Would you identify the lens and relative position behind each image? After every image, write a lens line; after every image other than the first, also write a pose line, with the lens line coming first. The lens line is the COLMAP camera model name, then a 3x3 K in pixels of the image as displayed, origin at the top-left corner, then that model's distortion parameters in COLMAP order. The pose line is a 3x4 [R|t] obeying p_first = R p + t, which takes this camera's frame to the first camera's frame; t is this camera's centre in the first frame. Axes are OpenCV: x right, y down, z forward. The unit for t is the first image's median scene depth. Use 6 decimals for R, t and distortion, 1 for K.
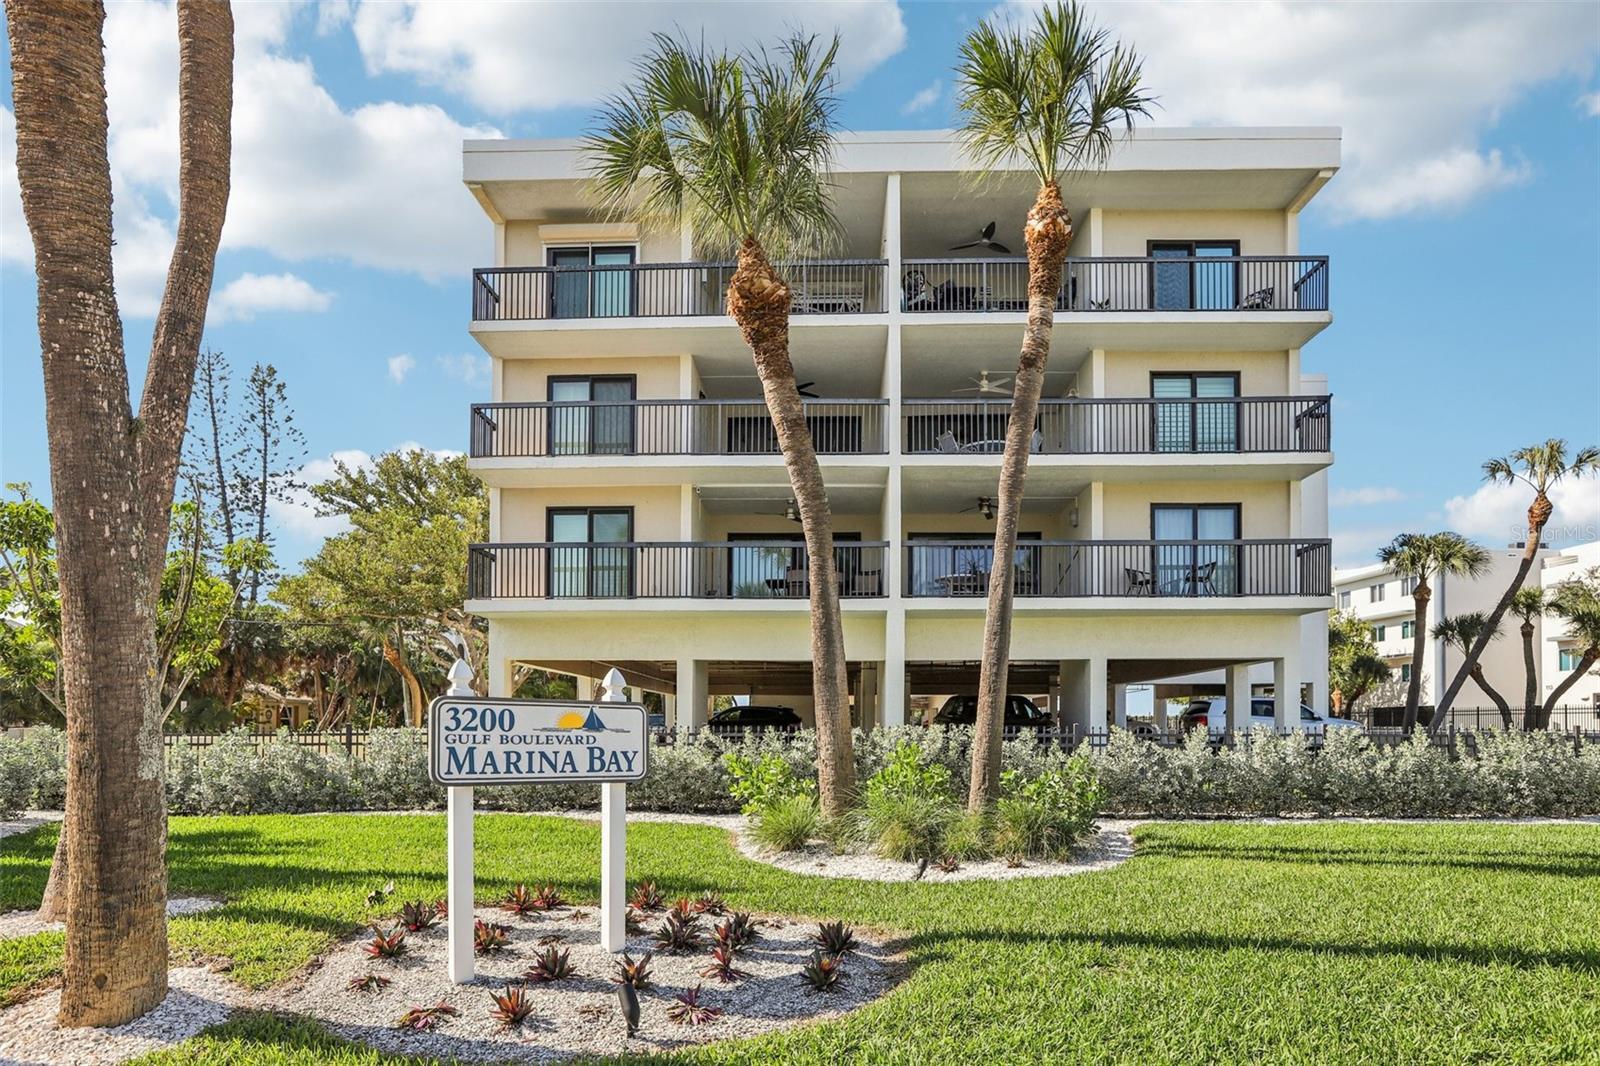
lens RADIAL K [[813.9, 0, 800.0], [0, 813.9, 533.0], [0, 0, 1]] dist [-0.000219, -0.000265]
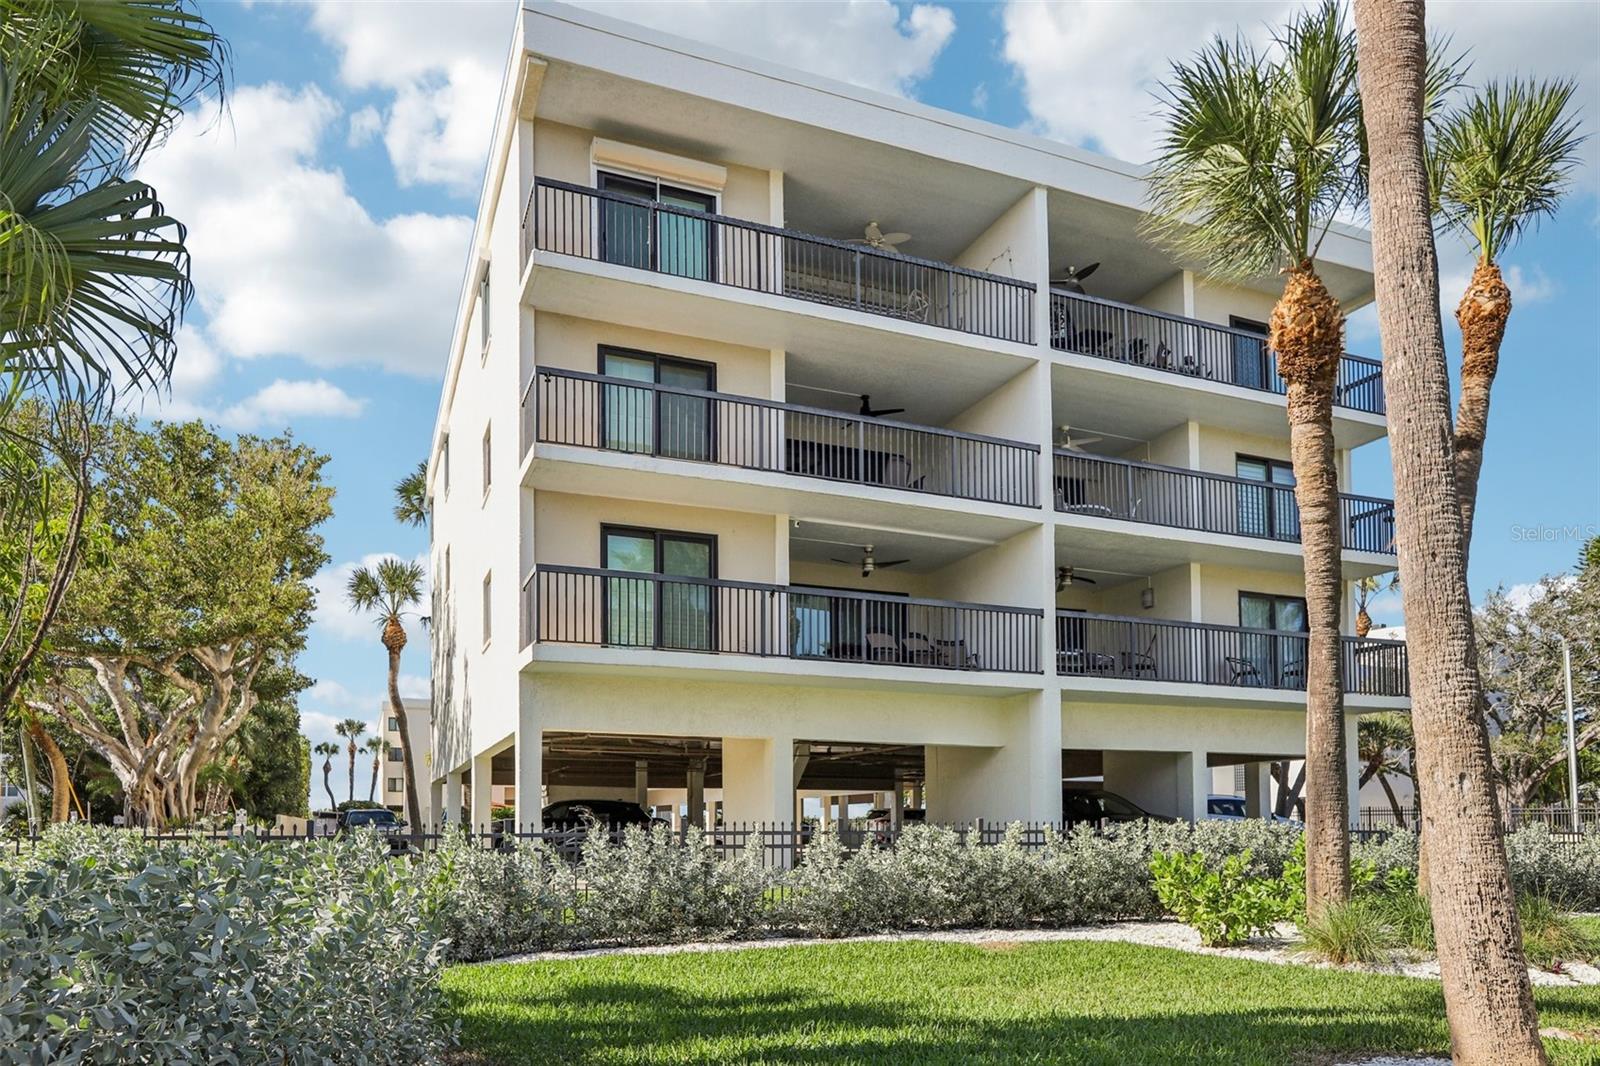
lens RADIAL K [[1050.0, 0, 800.0], [0, 1050.0, 533.0], [0, 0, 1]] dist [-0.001768, 0.001333]
pose [[0.918466, 0.106647, 0.380849, -0.511620], [-0.096072, 0.994277, -0.046733, 0.006292], [-0.383653, 0.006333, 0.923456, 0.055542]]
